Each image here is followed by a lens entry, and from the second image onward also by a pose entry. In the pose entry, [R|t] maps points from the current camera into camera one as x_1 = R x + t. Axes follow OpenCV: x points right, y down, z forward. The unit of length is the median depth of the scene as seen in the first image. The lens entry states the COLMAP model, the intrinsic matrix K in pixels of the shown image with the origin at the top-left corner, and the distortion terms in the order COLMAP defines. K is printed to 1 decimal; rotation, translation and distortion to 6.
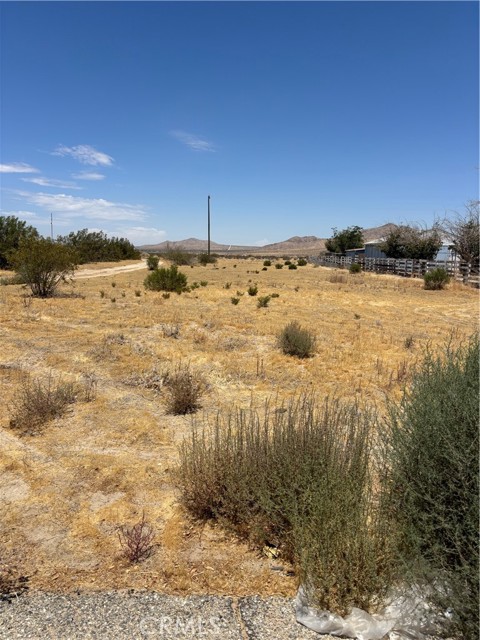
lens RADIAL K [[500.1, 0, 241.9], [0, 500.1, 323.8], [0, 0, 1]] dist [0.042225, -0.070334]
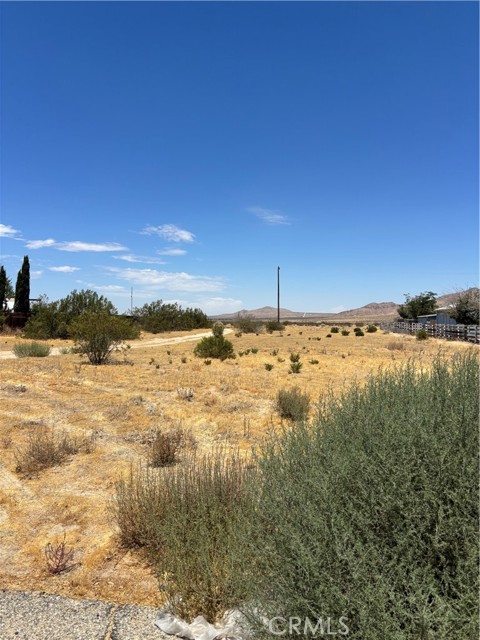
lens RADIAL K [[500.1, 0, 237.1], [0, 500.1, 317.5], [0, 0, 1]] dist [0.042225, -0.070334]
pose [[0.986700, -0.015278, -0.161833, 0.030874], [-0.008588, 0.989283, -0.145758, 0.001438], [0.162325, 0.145210, 0.975994, -0.016794]]
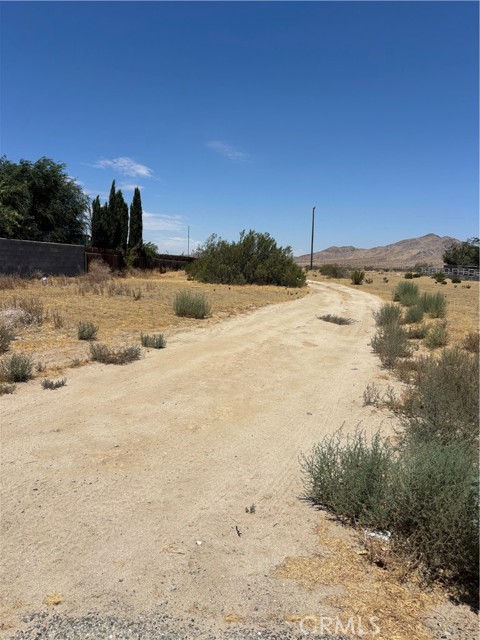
lens RADIAL K [[500.1, 0, 226.1], [0, 500.1, 319.6], [0, 0, 1]] dist [0.042225, -0.070334]
pose [[0.997951, 0.012123, -0.062820, -0.378375], [-0.013785, 0.999564, -0.026094, -0.008997], [0.062476, 0.026907, 0.997684, 0.002473]]
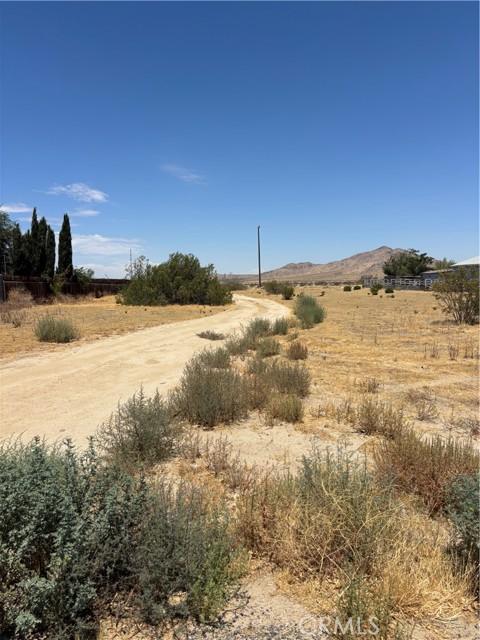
lens RADIAL K [[500.1, 0, 229.4], [0, 500.1, 321.3], [0, 0, 1]] dist [0.042225, -0.070334]
pose [[0.998960, -0.044198, 0.011157, -0.314361], [0.044799, 0.997128, -0.061067, -0.006800], [-0.008426, 0.061504, 0.998071, -0.003425]]
